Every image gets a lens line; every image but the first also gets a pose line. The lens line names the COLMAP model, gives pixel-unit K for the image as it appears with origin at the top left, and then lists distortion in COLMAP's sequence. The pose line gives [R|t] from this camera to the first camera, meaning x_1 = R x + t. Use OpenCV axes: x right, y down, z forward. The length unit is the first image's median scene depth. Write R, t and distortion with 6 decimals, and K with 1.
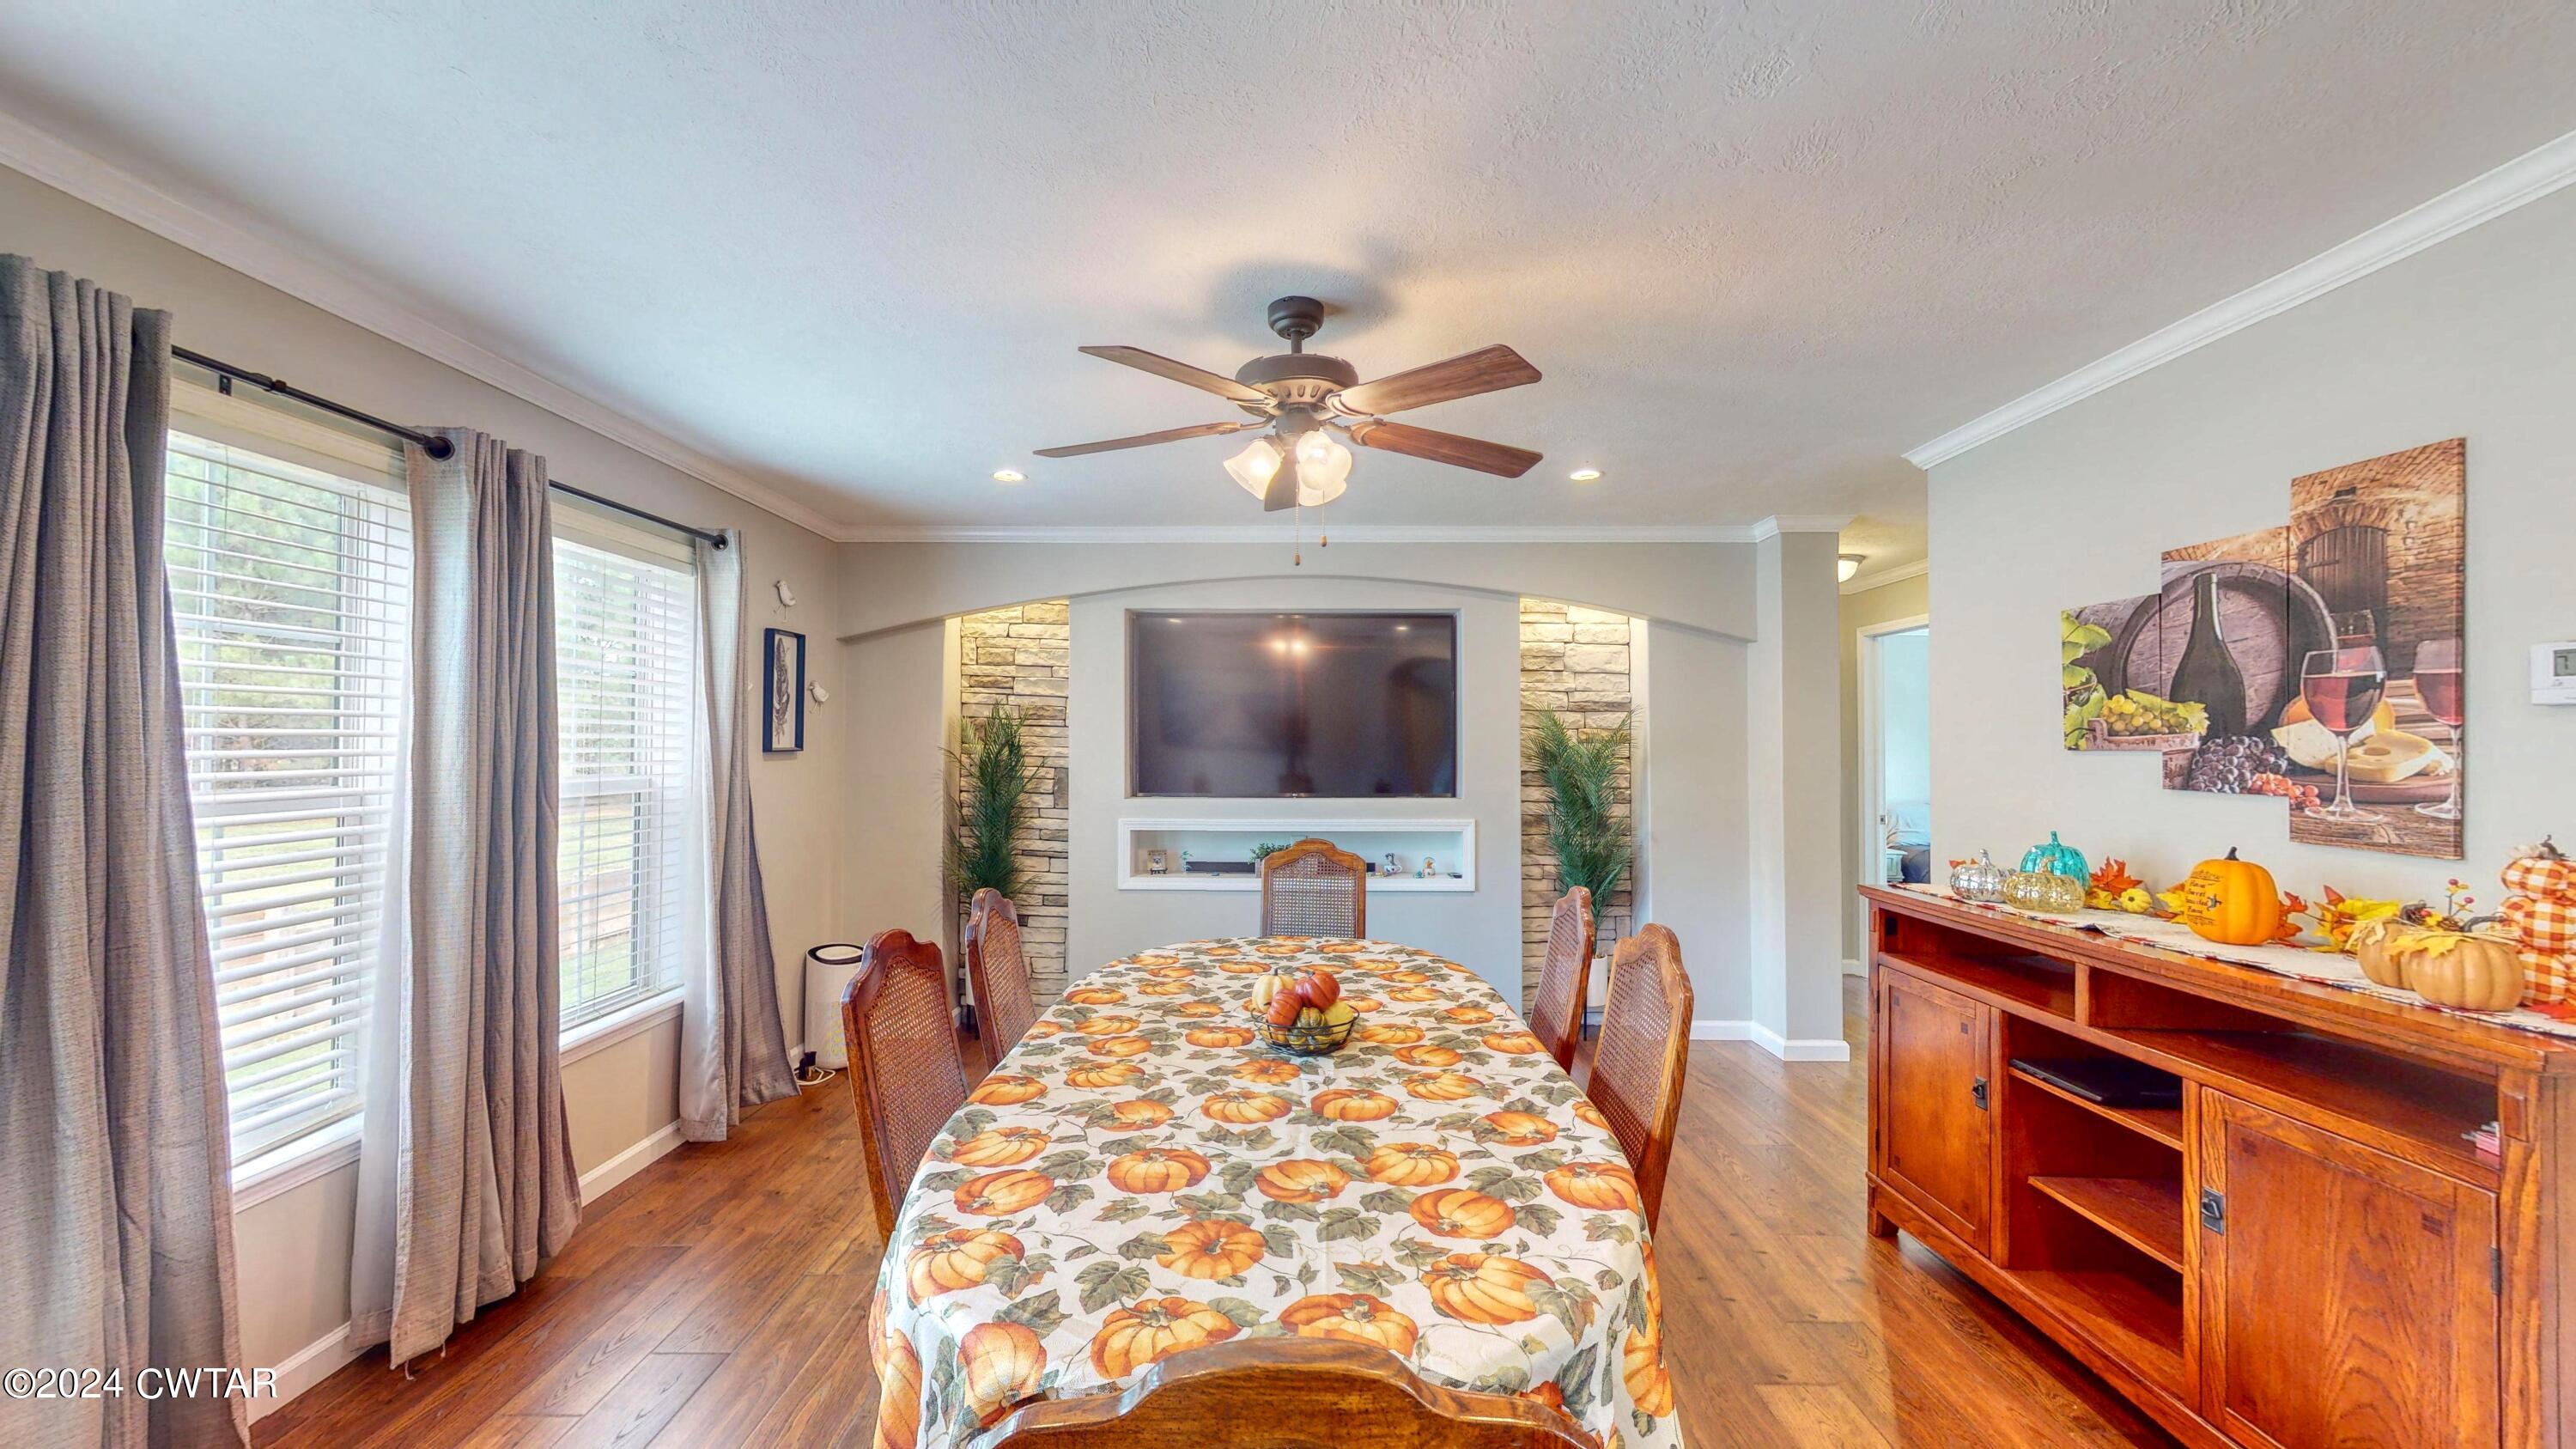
lens RADIAL K [[948.7, 0, 1288.0], [0, 948.7, 724.5], [0, 0, 1]] dist [0.000705, -0.000098]
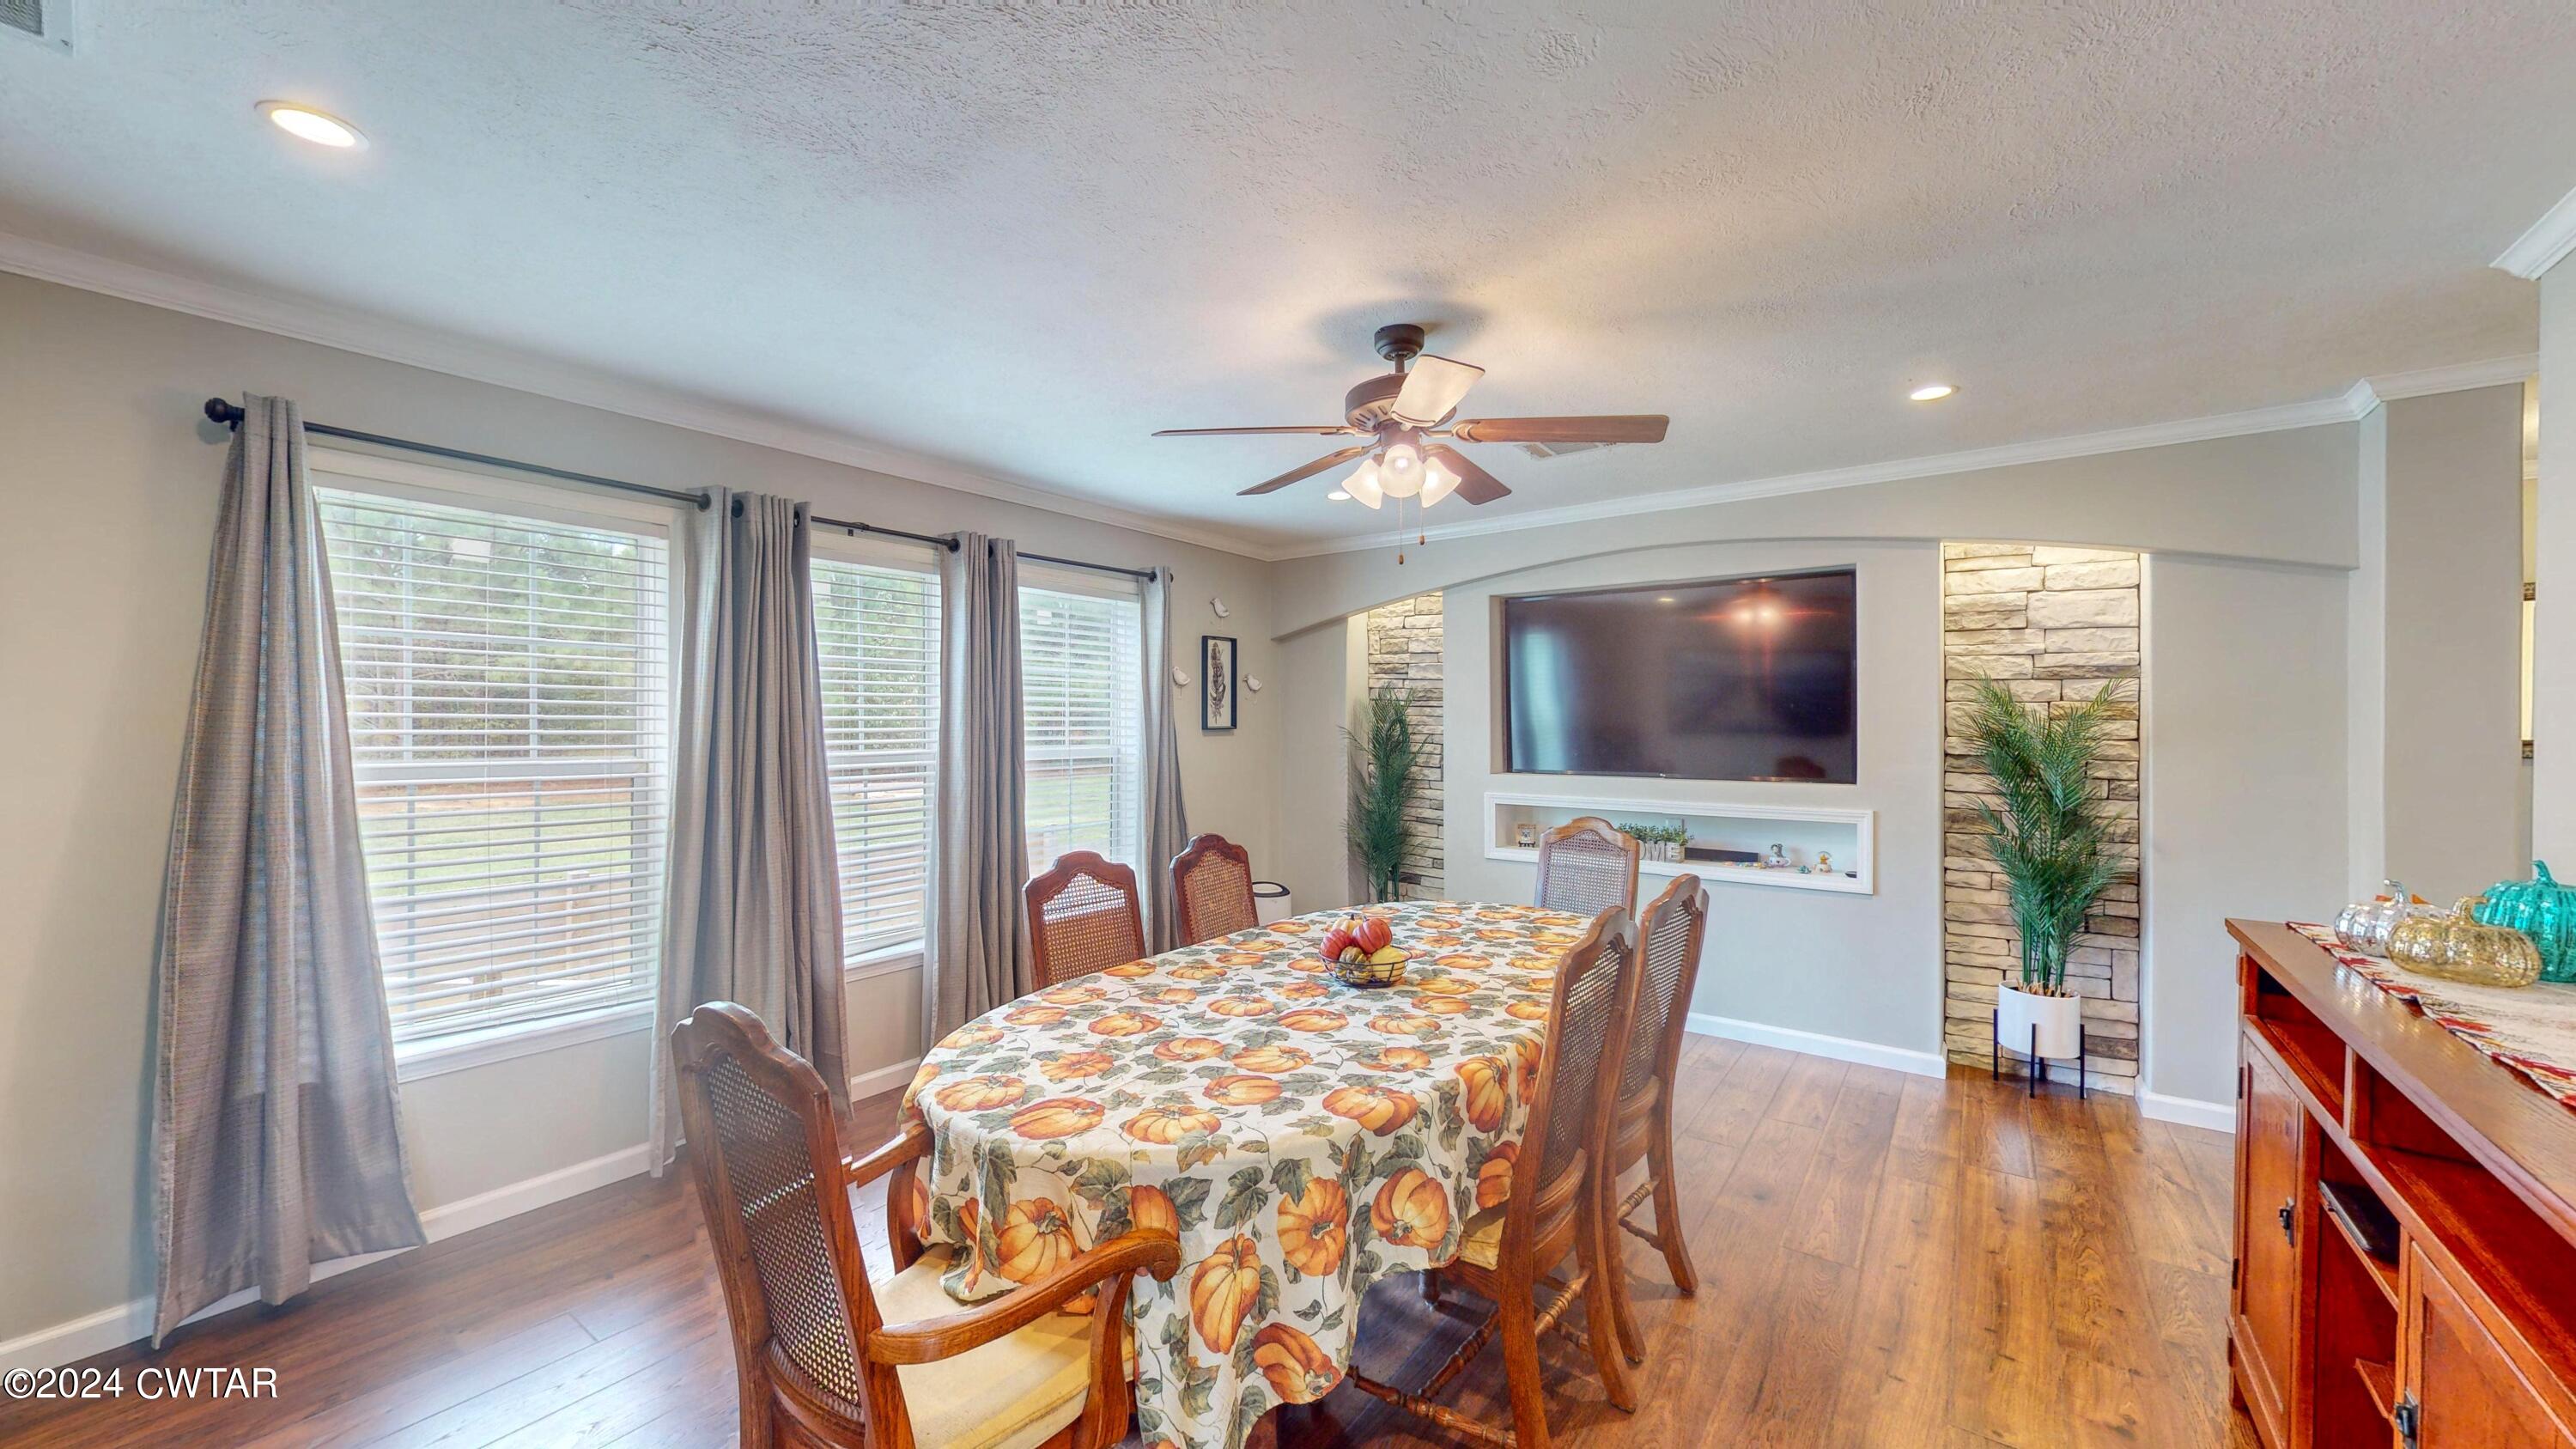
lens RADIAL K [[948.7, 0, 1288.0], [0, 948.7, 724.5], [0, 0, 1]] dist [0.000705, -0.000098]
pose [[0.804799, -0.001493, -0.593546, 0.665392], [0.014905, 0.999732, 0.017695, 0.000505], [0.593360, -0.023088, 0.804606, 0.012165]]
